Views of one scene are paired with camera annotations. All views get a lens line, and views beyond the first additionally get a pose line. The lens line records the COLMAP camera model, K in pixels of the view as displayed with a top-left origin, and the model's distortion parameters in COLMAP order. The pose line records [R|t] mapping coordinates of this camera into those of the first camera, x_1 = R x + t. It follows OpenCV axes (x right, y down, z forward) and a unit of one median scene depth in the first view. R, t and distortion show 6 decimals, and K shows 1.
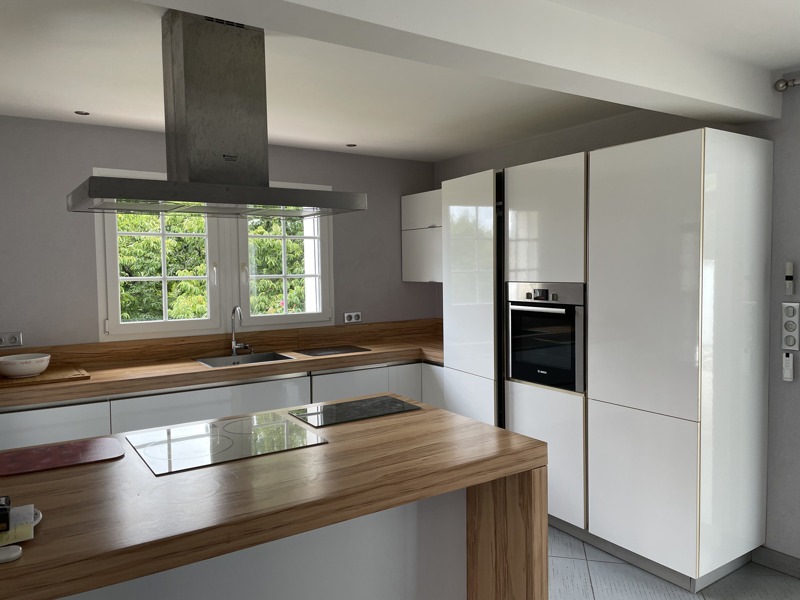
lens RADIAL K [[599.3, 0, 400.6], [0, 599.3, 299.8], [0, 0, 1]] dist [0.074671, 0.001836]
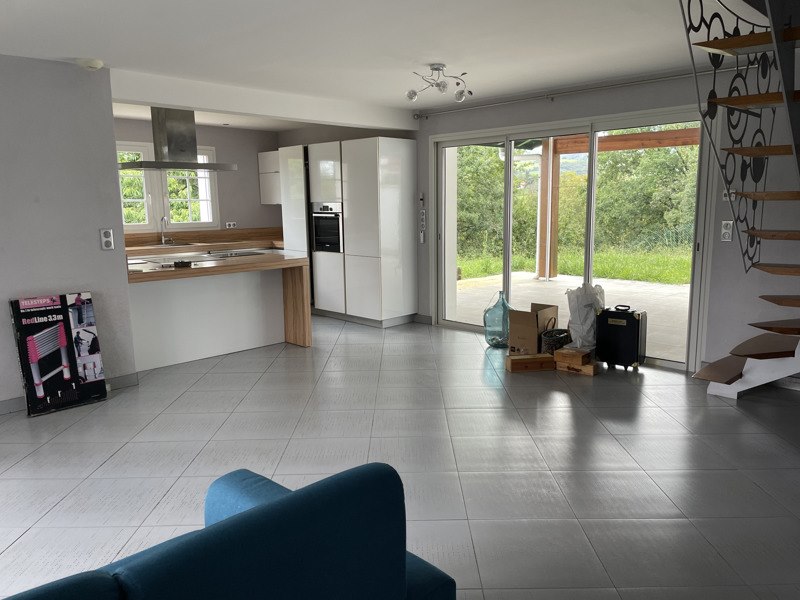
lens RADIAL K [[599.3, 0, 405.1], [0, 599.3, 303.9], [0, 0, 1]] dist [0.074671, 0.001836]
pose [[0.978446, -0.038339, 0.202911, 0.055575], [0.014838, 0.993127, 0.116094, 0.069179], [-0.205967, -0.110581, 0.972291, -0.936081]]
